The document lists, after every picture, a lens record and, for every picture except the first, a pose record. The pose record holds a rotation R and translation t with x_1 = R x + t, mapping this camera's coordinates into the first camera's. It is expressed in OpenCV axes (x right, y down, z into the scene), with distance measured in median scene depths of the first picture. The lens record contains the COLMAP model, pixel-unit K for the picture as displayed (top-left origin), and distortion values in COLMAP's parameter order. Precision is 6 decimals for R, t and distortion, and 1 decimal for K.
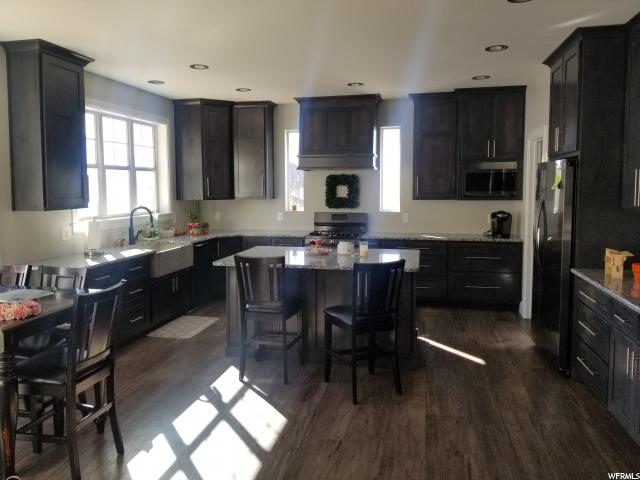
lens RADIAL K [[501.4, 0, 323.0], [0, 501.4, 225.8], [0, 0, 1]] dist [0.074038, -0.106428]
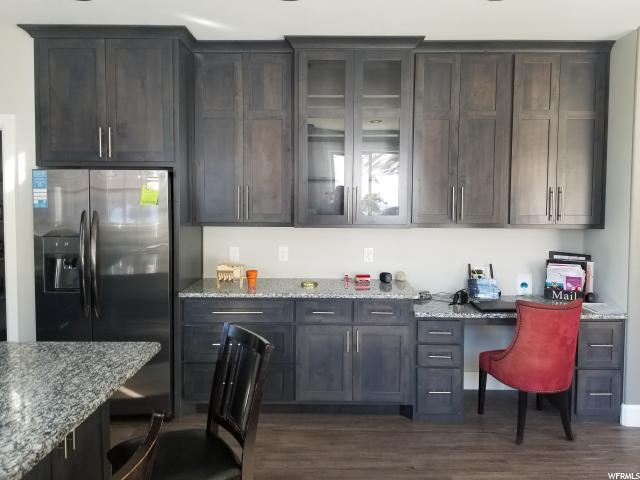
lens RADIAL K [[501.4, 0, 323.0], [0, 501.4, 225.8], [0, 0, 1]] dist [0.074038, -0.106428]
pose [[-0.185000, -0.052546, 0.981333, -0.256139], [0.079313, 0.994514, 0.068204, -0.045677], [-0.979533, 0.090450, -0.179817, 0.554642]]
